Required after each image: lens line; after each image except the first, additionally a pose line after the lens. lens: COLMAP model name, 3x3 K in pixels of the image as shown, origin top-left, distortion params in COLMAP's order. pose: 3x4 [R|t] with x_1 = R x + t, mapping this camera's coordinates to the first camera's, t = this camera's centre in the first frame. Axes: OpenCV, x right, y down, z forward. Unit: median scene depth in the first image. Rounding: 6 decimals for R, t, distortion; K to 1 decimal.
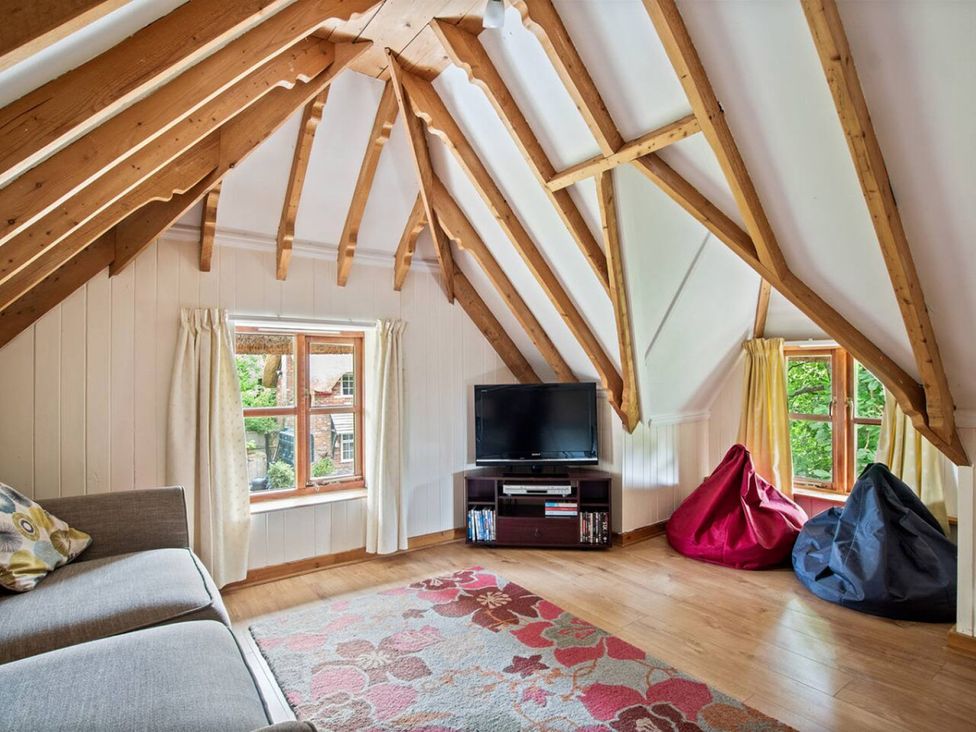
lens RADIAL K [[527.5, 0, 488.0], [0, 527.5, 366.0], [0, 0, 1]] dist [-0.035856, 0.012120]
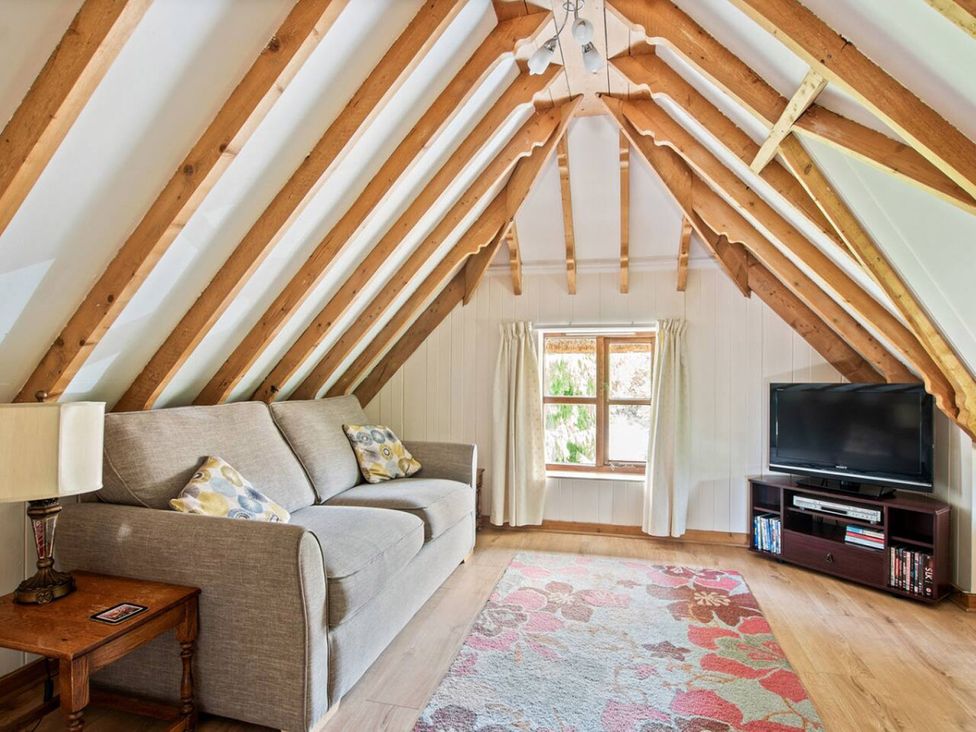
lens RADIAL K [[527.5, 0, 488.0], [0, 527.5, 366.0], [0, 0, 1]] dist [-0.035856, 0.012120]
pose [[0.640530, 0.001027, -0.767932, 0.440299], [0.005426, 0.999968, 0.005863, -0.002623], [0.767914, -0.007922, 0.640504, 0.042592]]
